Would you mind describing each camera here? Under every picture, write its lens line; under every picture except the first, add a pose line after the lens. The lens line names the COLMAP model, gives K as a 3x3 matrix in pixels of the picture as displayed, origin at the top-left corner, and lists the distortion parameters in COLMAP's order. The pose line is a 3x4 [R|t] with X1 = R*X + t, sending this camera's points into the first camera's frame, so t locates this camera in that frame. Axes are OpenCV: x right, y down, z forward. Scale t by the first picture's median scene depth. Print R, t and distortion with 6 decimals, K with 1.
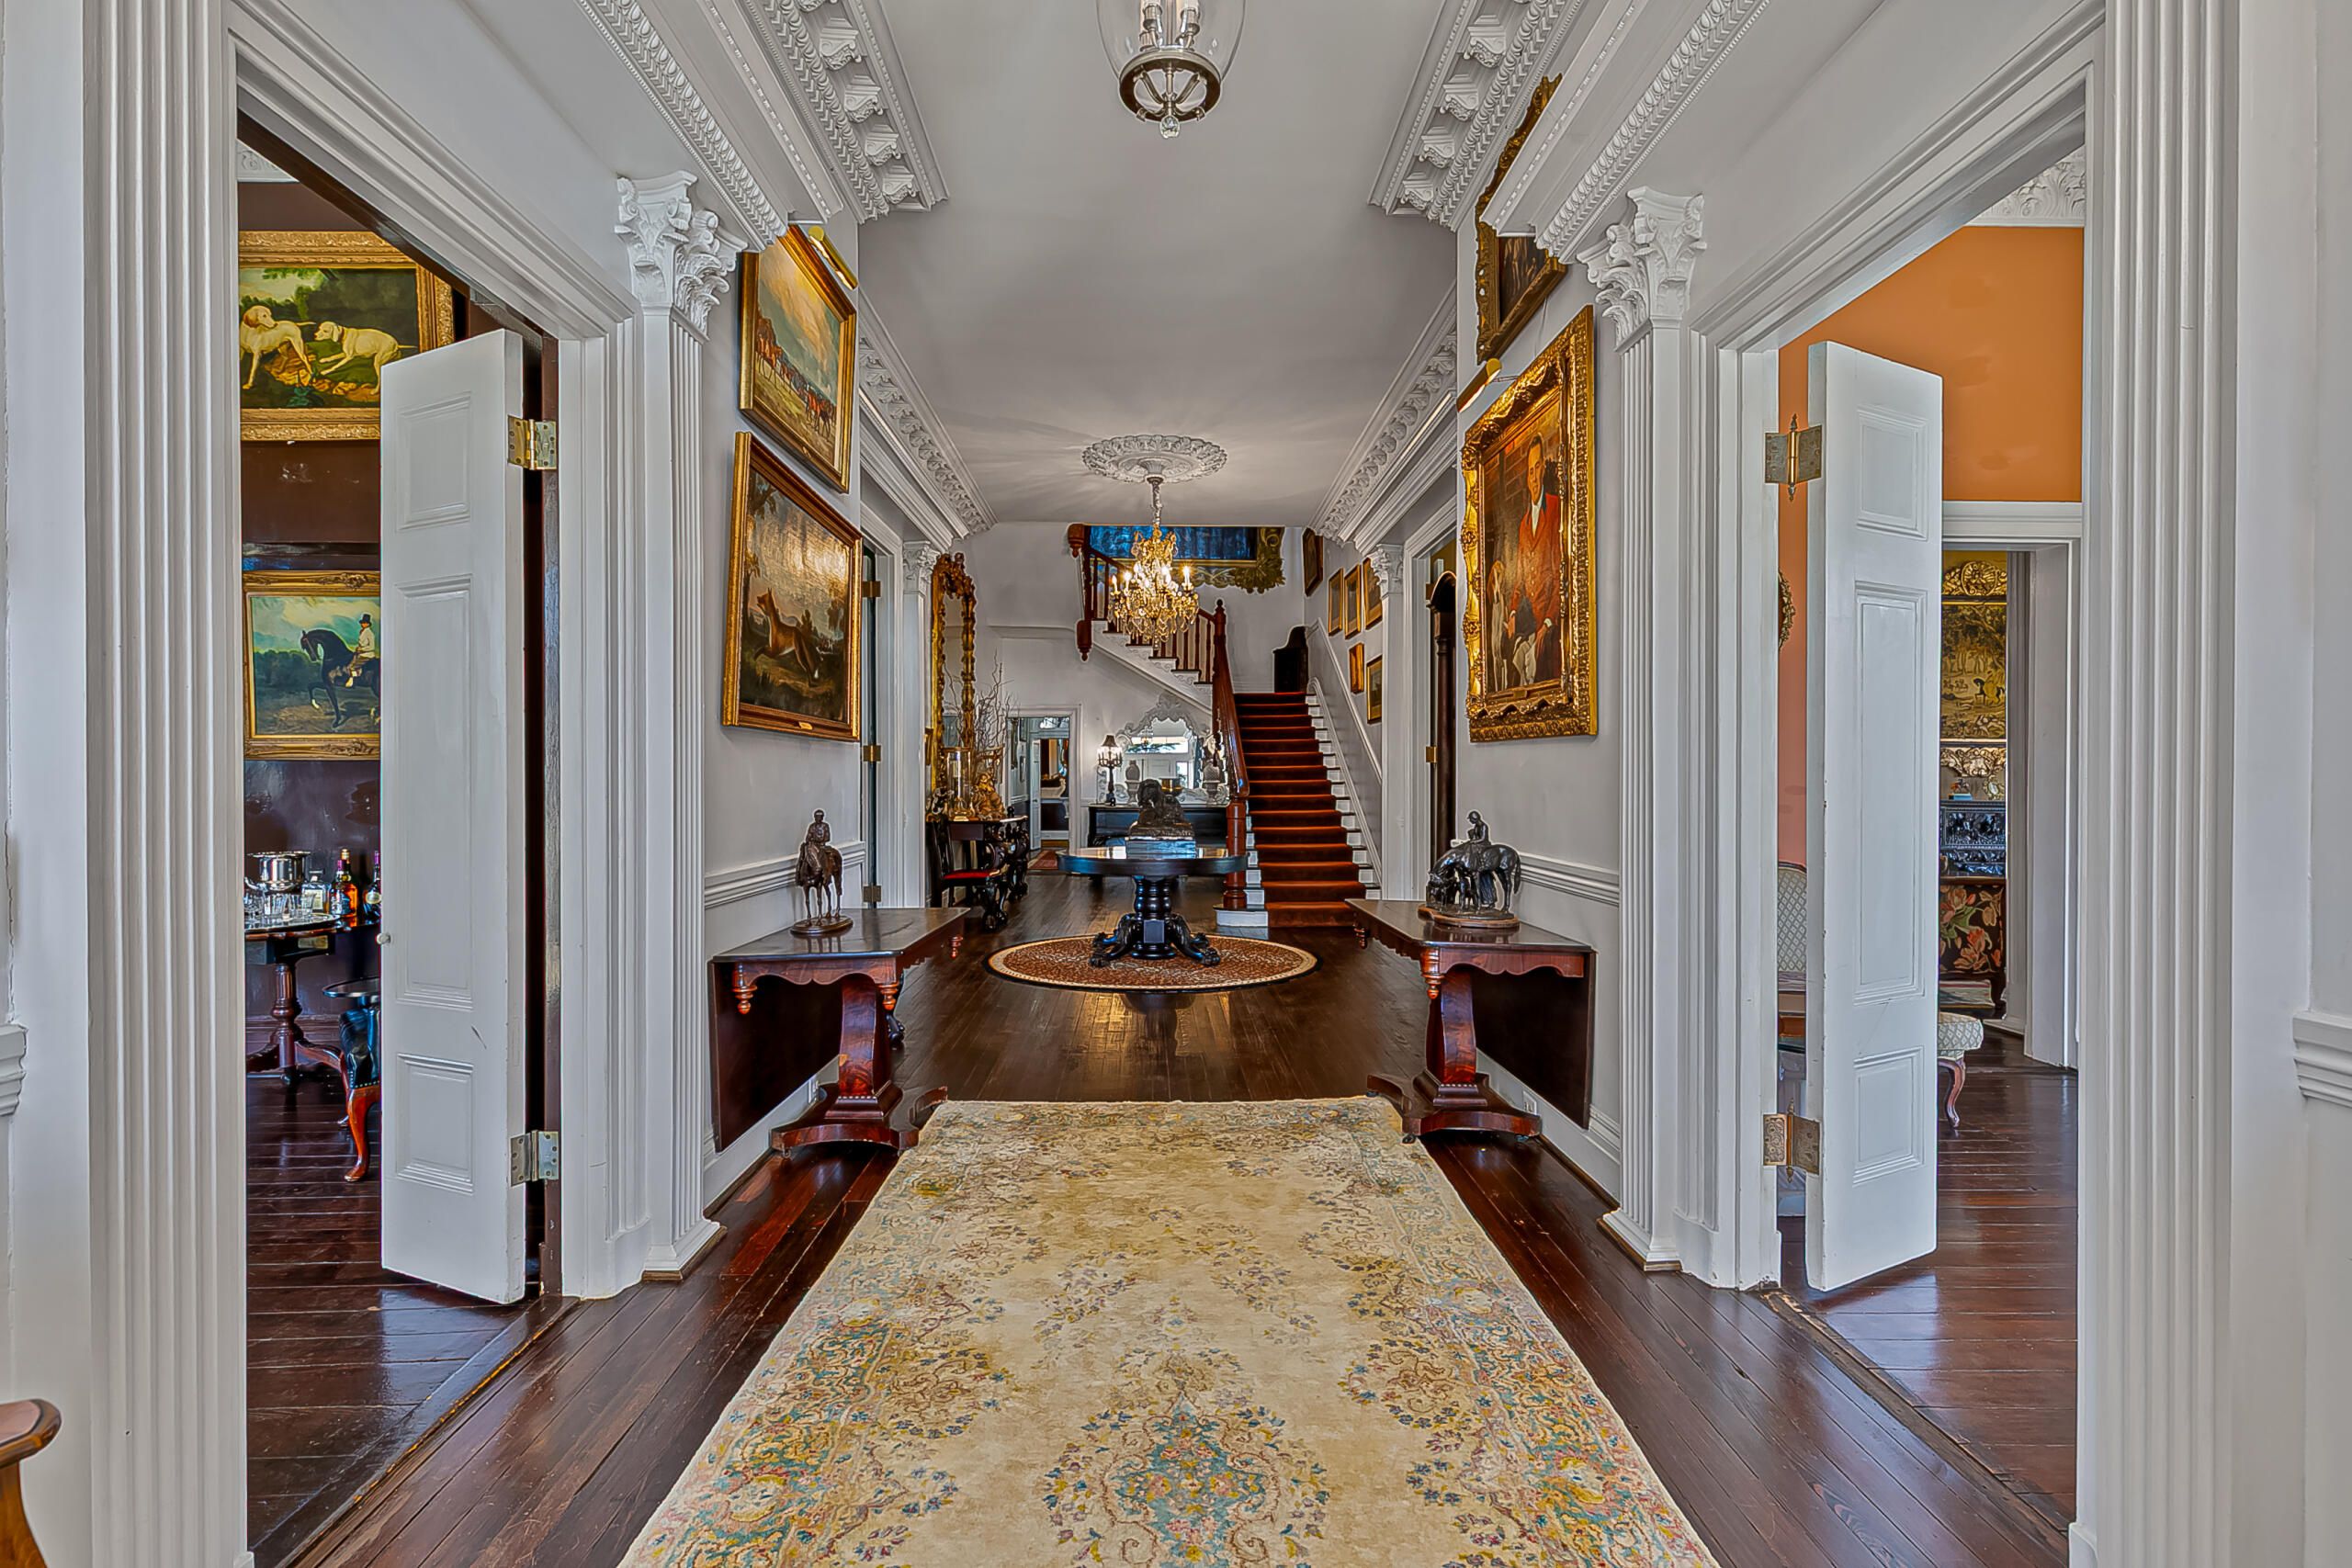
lens RADIAL K [[1054.8, 0, 1170.8], [0, 1054.8, 783.4], [0, 0, 1]] dist [0.001790, -0.000200]
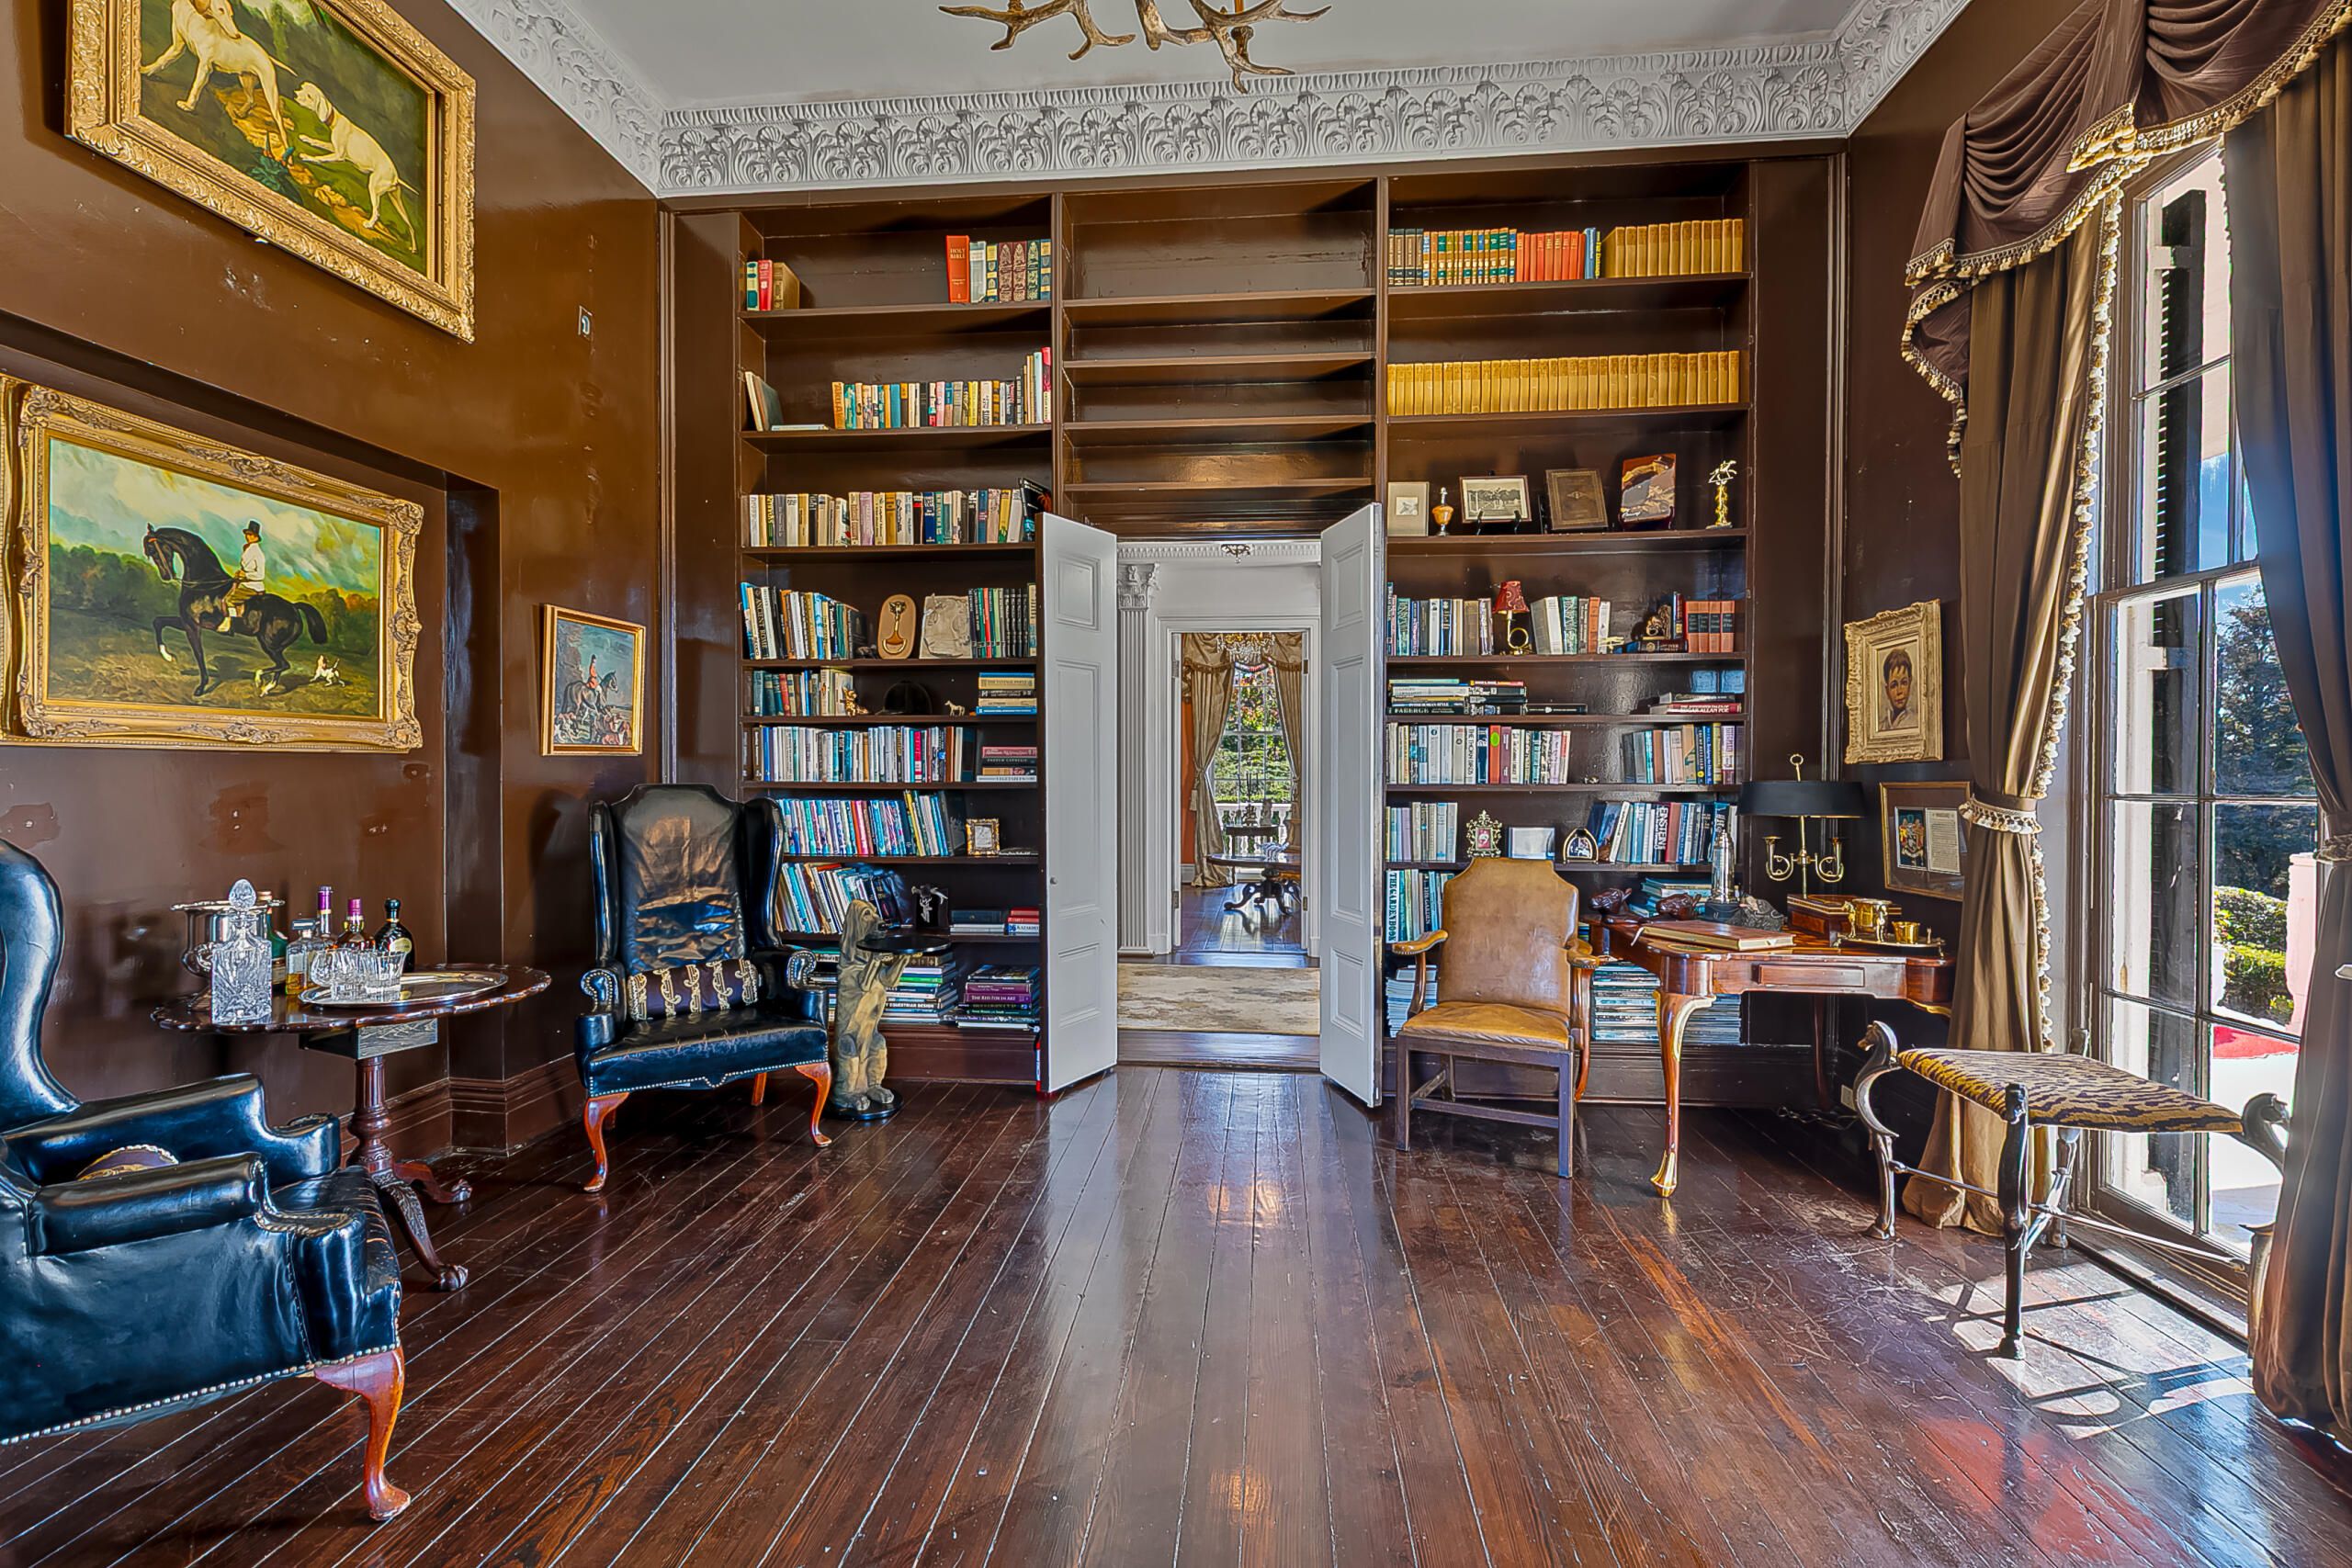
lens RADIAL K [[1054.8, 0, 1172.7], [0, 1054.8, 777.4], [0, 0, 1]] dist [0.001790, -0.000200]
pose [[0.104851, -0.004690, 0.994477, -1.335234], [0.013527, 0.999903, 0.003289, -0.001186], [-0.994396, 0.013107, 0.104905, 0.386925]]
